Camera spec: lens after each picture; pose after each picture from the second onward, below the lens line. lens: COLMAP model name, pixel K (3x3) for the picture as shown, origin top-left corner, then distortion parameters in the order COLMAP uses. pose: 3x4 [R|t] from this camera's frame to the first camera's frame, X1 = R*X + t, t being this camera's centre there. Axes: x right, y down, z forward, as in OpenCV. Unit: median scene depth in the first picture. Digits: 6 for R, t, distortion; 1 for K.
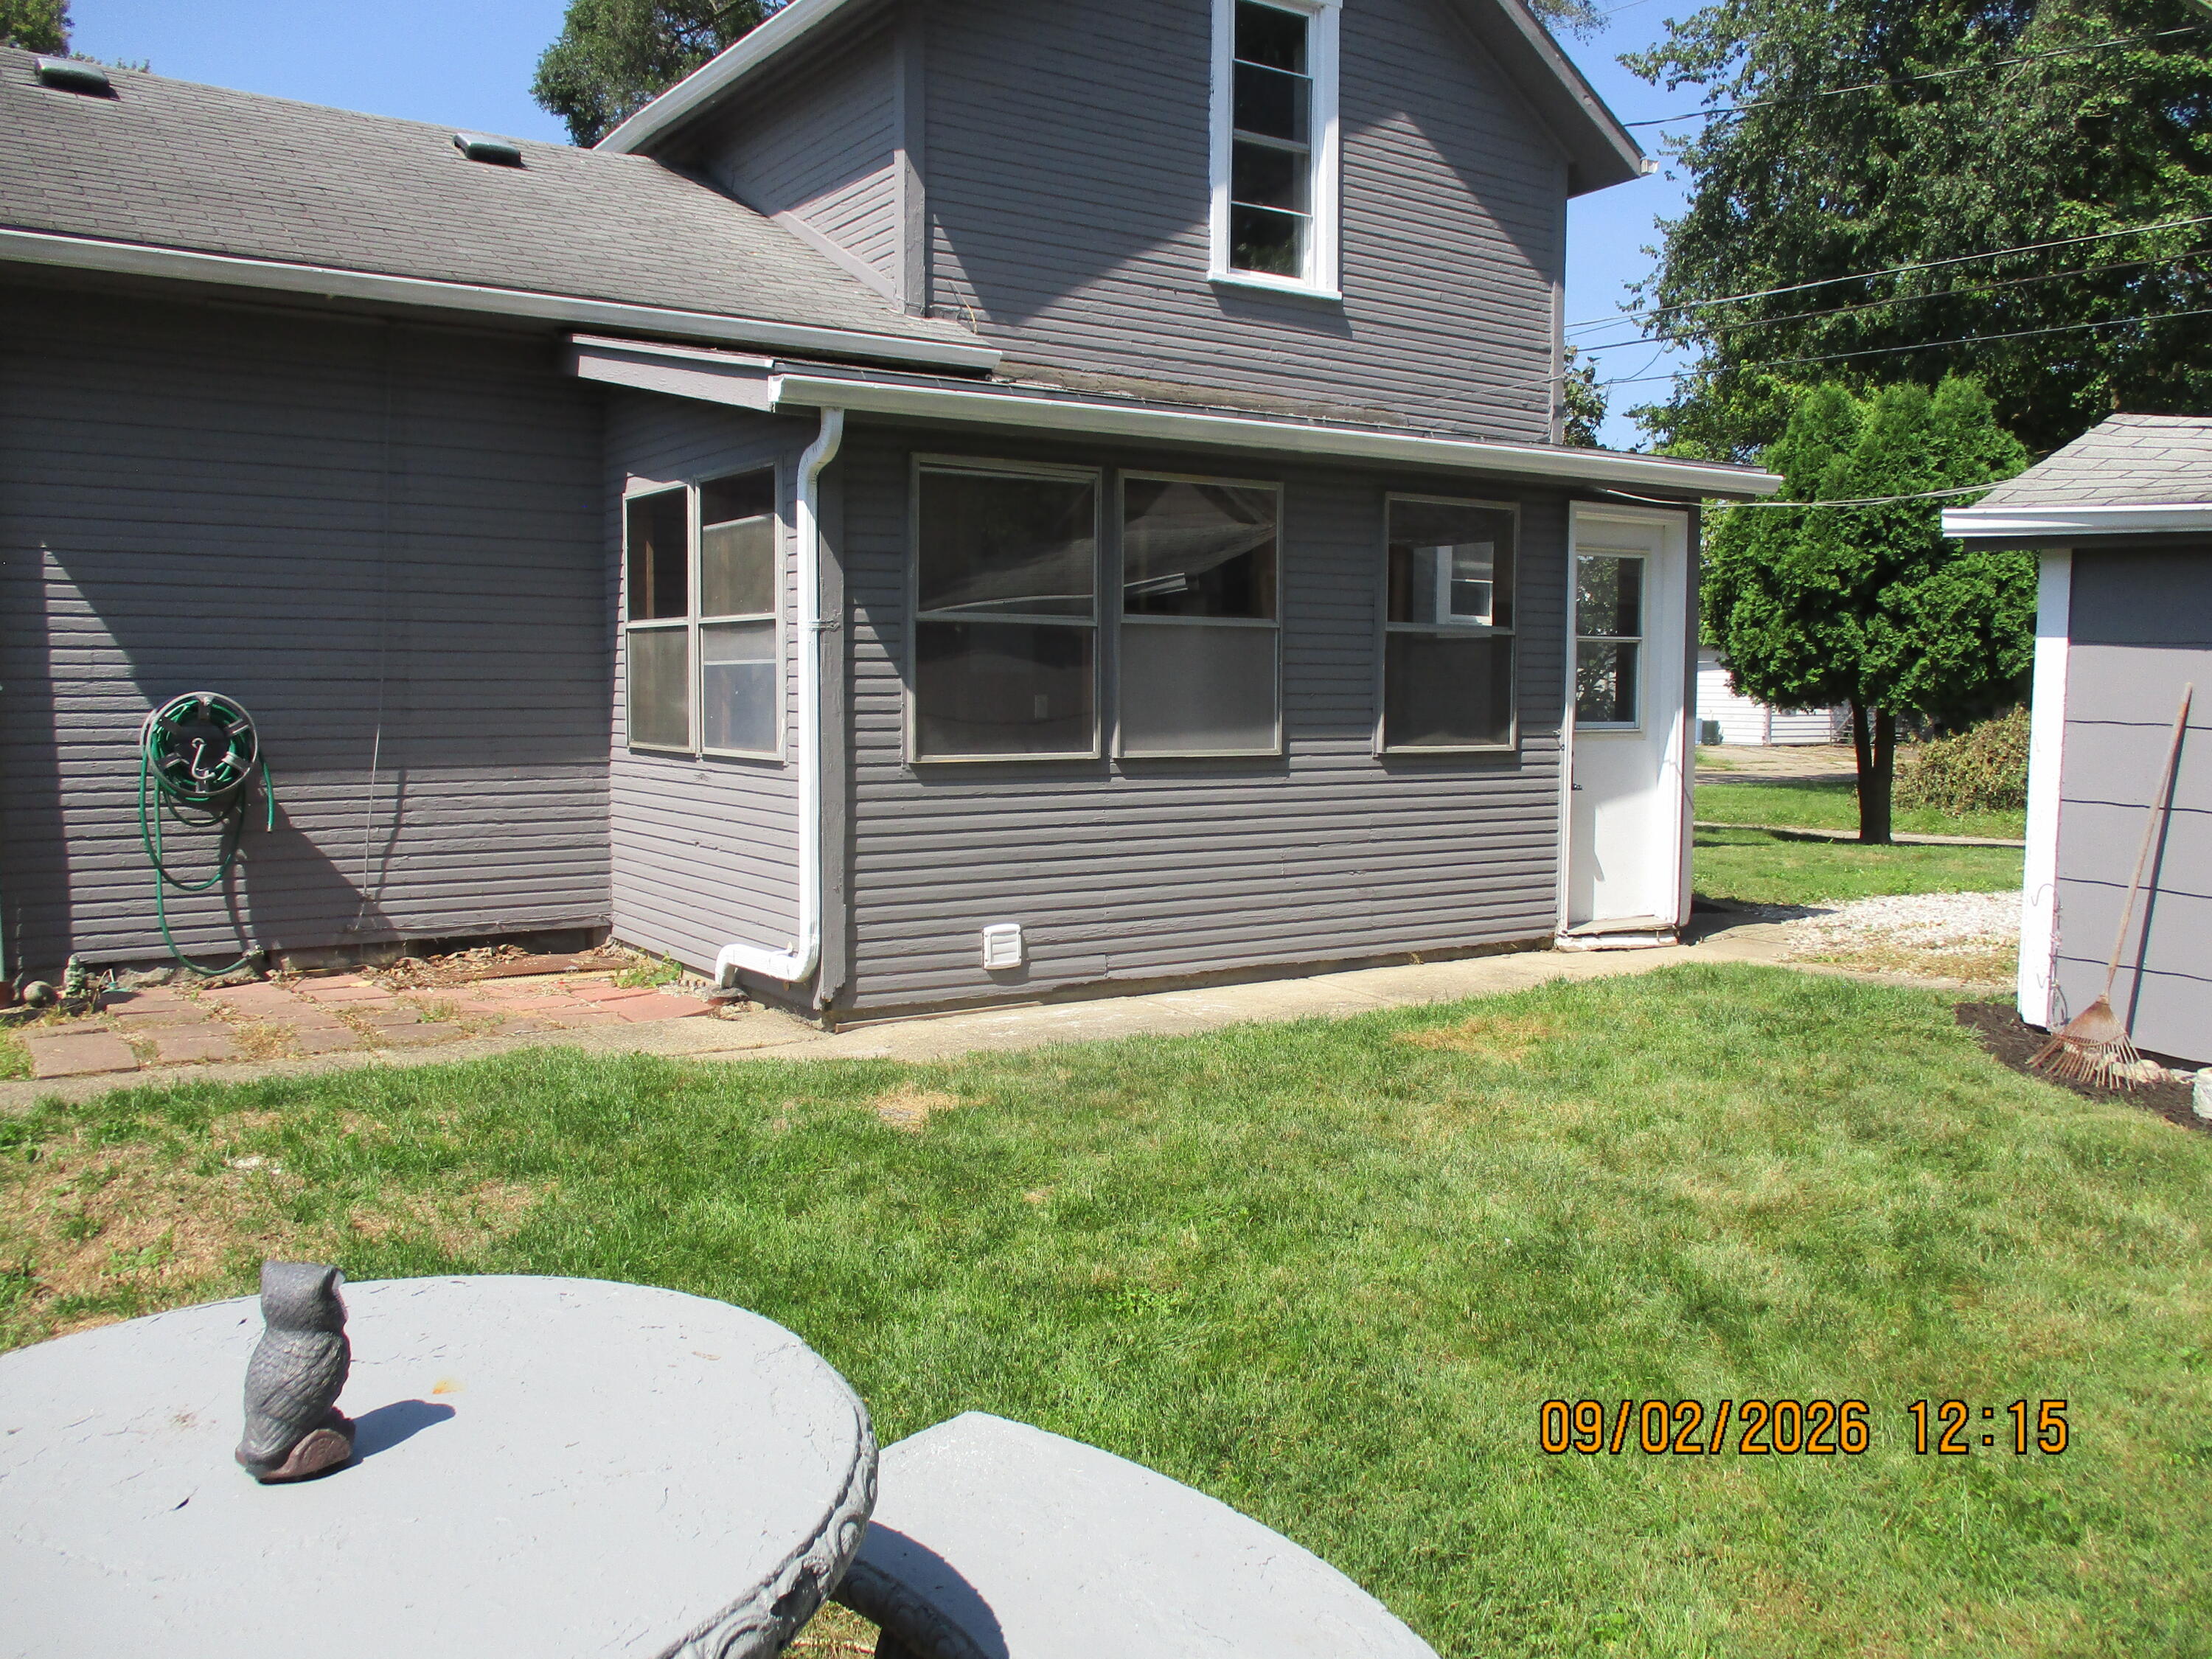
lens RADIAL K [[1818.5, 0, 1107.9], [0, 1818.5, 826.2], [0, 0, 1]] dist [-0.036751, 0.007615]
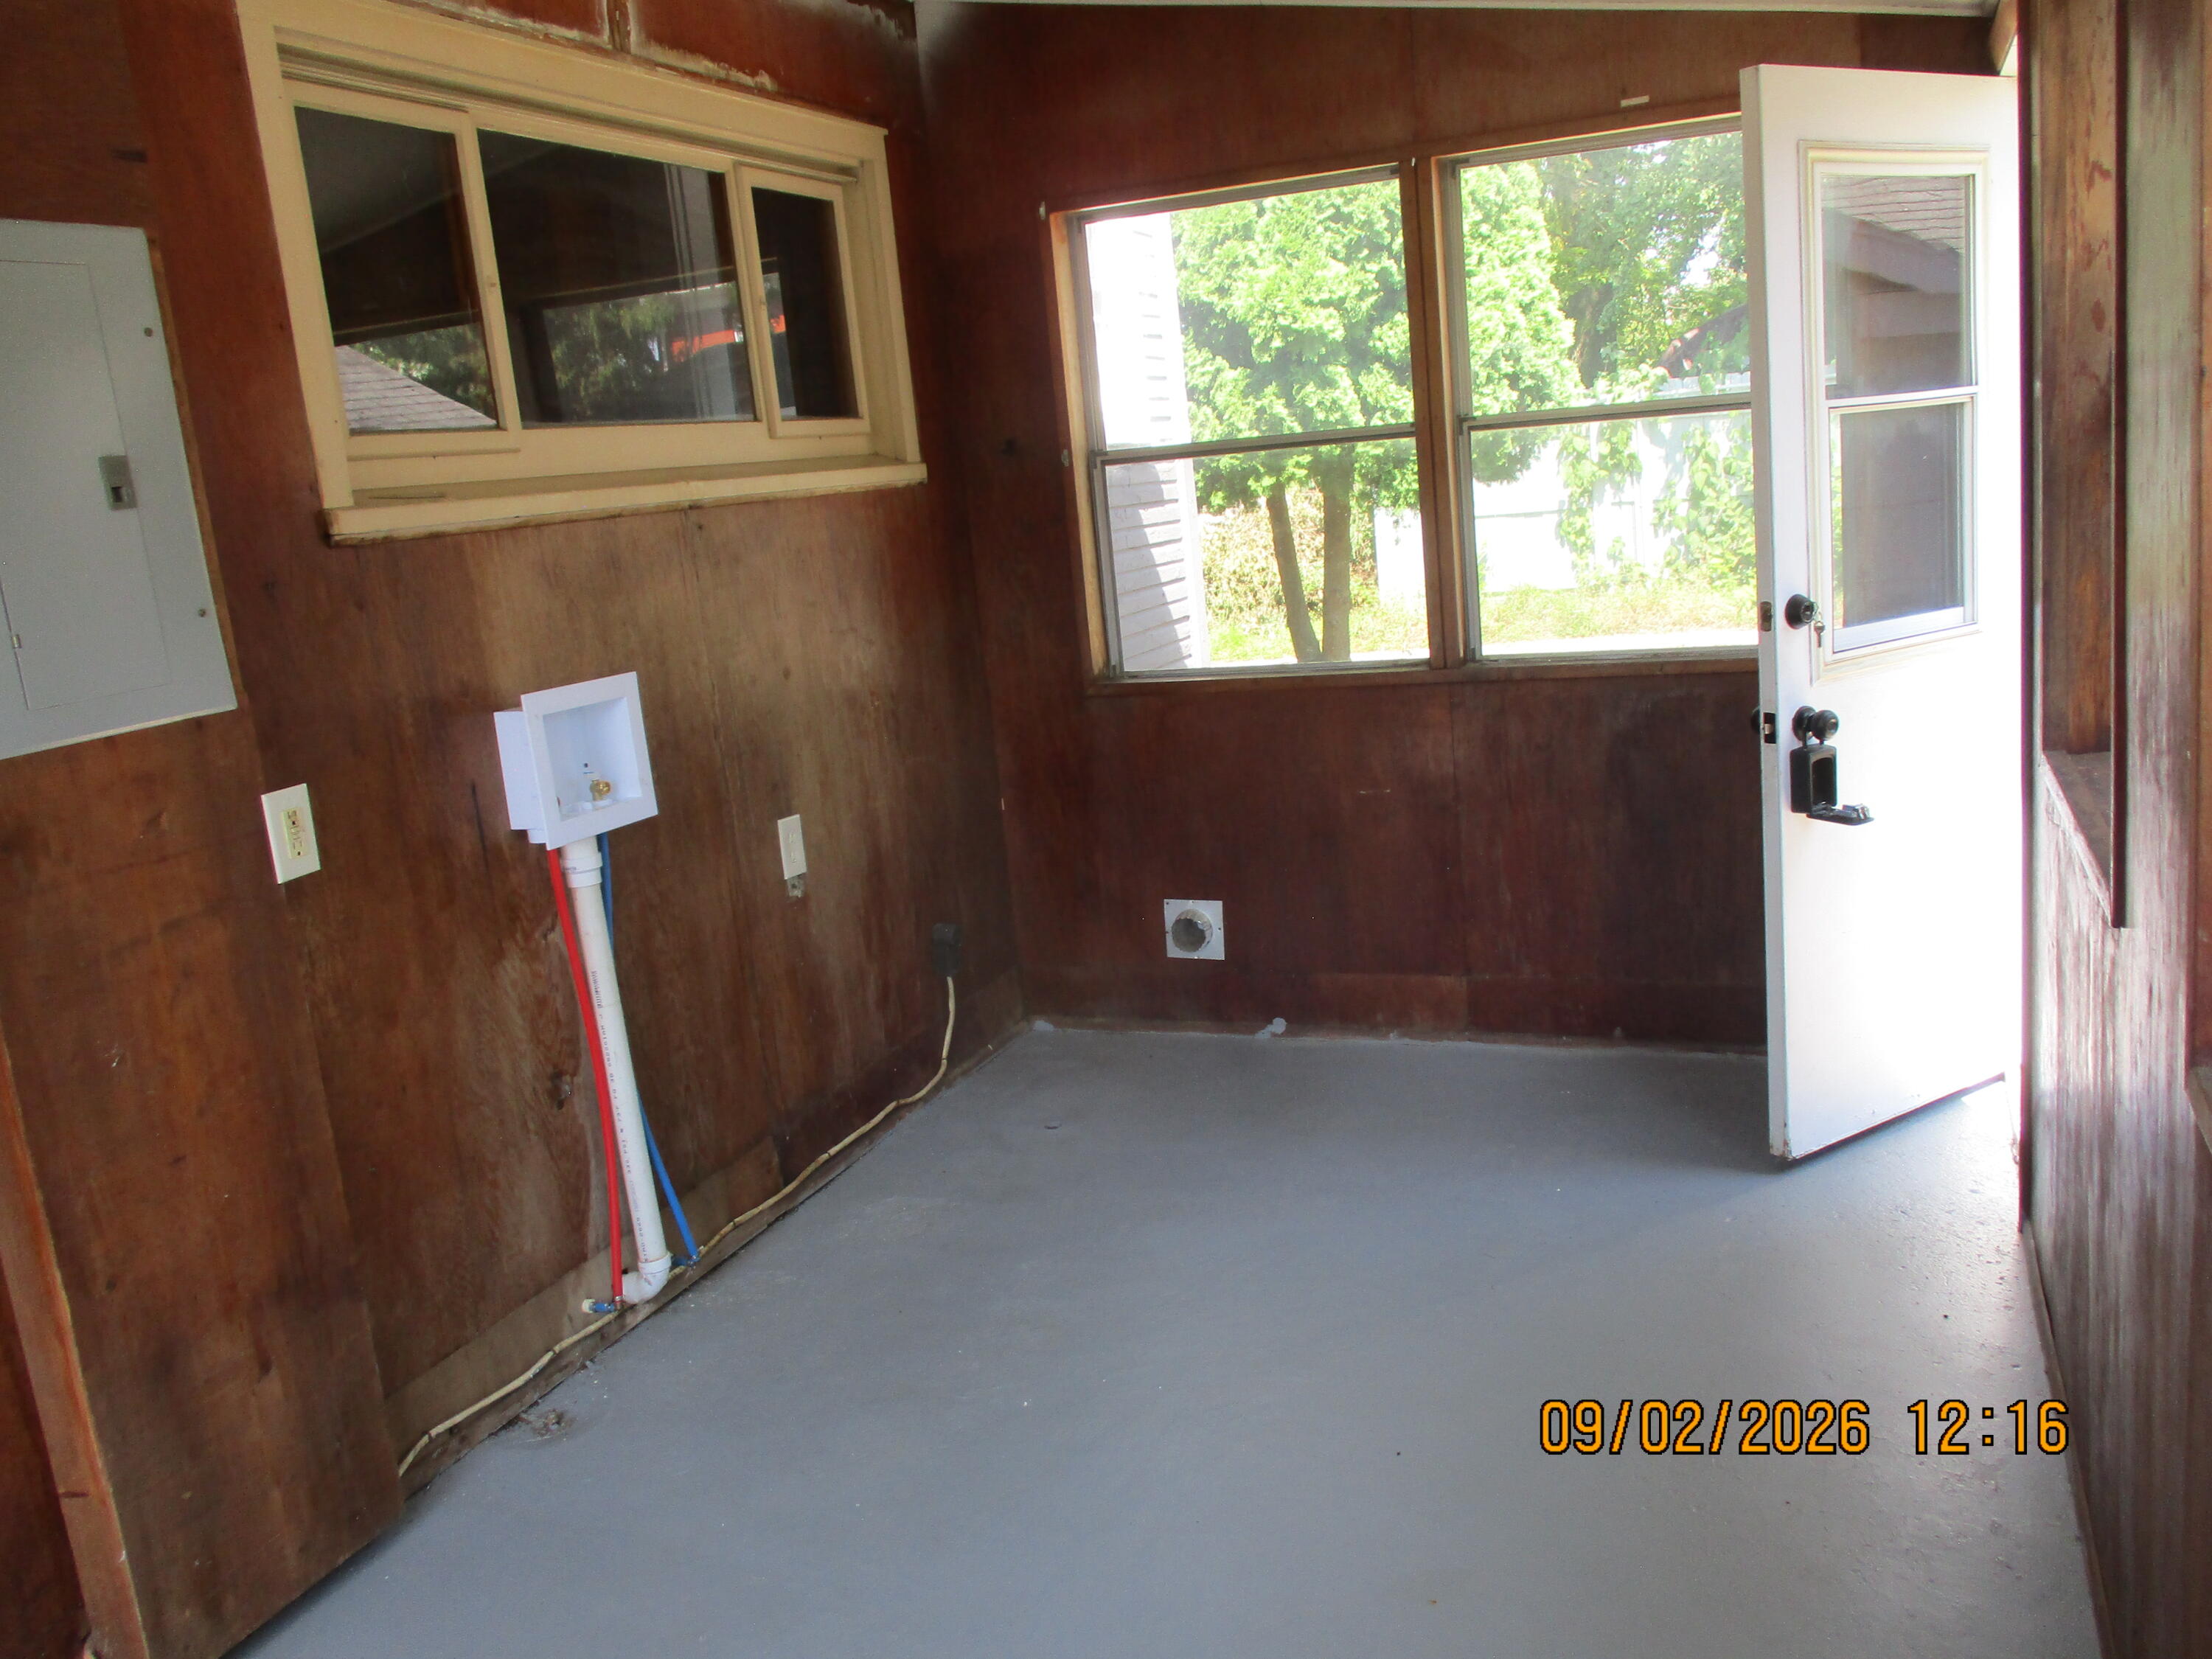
lens RADIAL K [[1818.5, 0, 1106.4], [0, 1818.5, 831.3], [0, 0, 1]] dist [-0.036751, 0.007615]
pose [[0.828442, -0.193503, 0.525587, -0.044227], [0.144910, 0.980522, 0.132584, -0.051613], [-0.541004, -0.033675, 0.840345, 0.484025]]
